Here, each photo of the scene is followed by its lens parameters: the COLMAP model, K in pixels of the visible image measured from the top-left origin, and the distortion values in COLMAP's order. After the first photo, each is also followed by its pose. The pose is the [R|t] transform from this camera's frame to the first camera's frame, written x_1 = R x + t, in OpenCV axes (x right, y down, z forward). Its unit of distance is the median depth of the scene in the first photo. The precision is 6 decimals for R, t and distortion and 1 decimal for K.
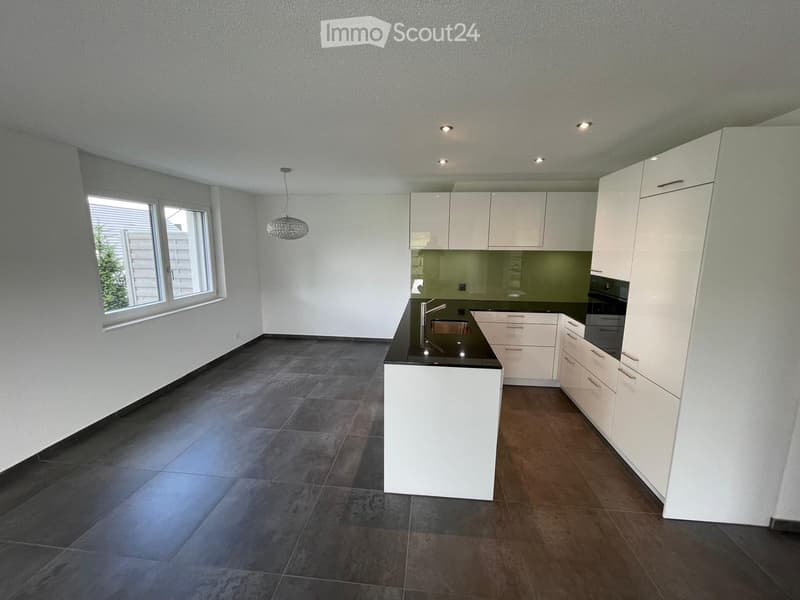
lens RADIAL K [[324.7, 0, 400.7], [0, 324.7, 296.9], [0, 0, 1]] dist [-0.001375, -0.000854]
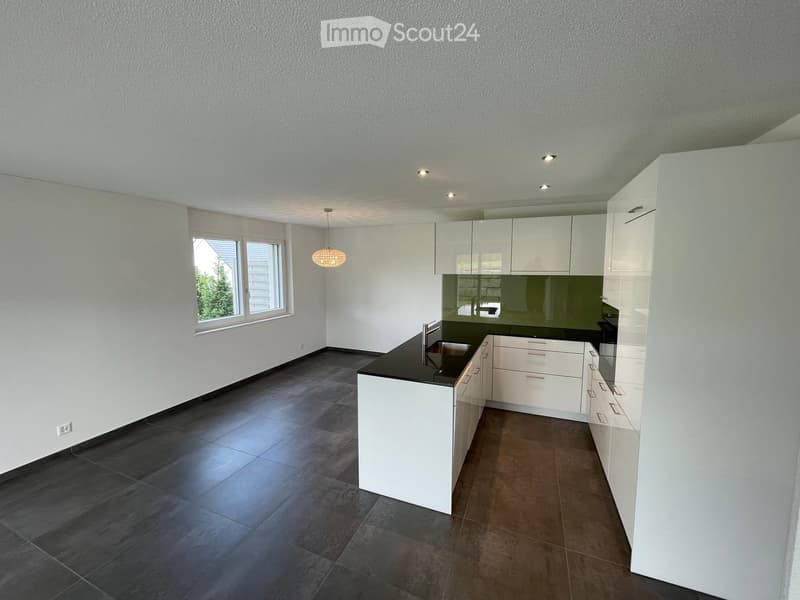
lens RADIAL K [[324.7, 0, 401.0], [0, 324.7, 298.3], [0, 0, 1]] dist [-0.001375, -0.000854]
pose [[0.957620, 0.019019, -0.287406, 0.290820], [-0.036558, 0.997773, -0.055784, -0.004597], [0.285705, 0.063927, 0.956183, -0.066781]]
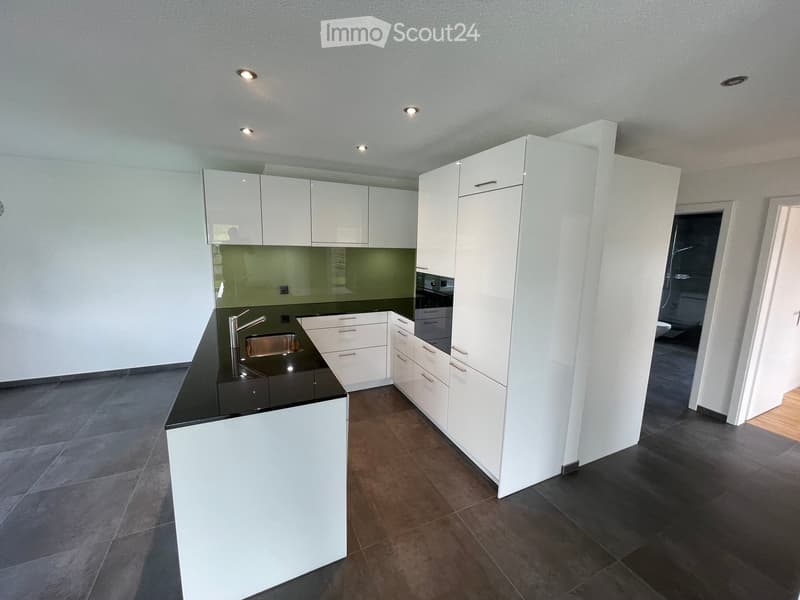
lens RADIAL K [[324.7, 0, 400.9], [0, 324.7, 297.1], [0, 0, 1]] dist [-0.001375, -0.000854]
pose [[0.856648, -0.072000, 0.510853, 0.023202], [0.066045, 0.997371, 0.029820, -0.022610], [-0.511657, 0.008193, 0.859151, 0.159149]]
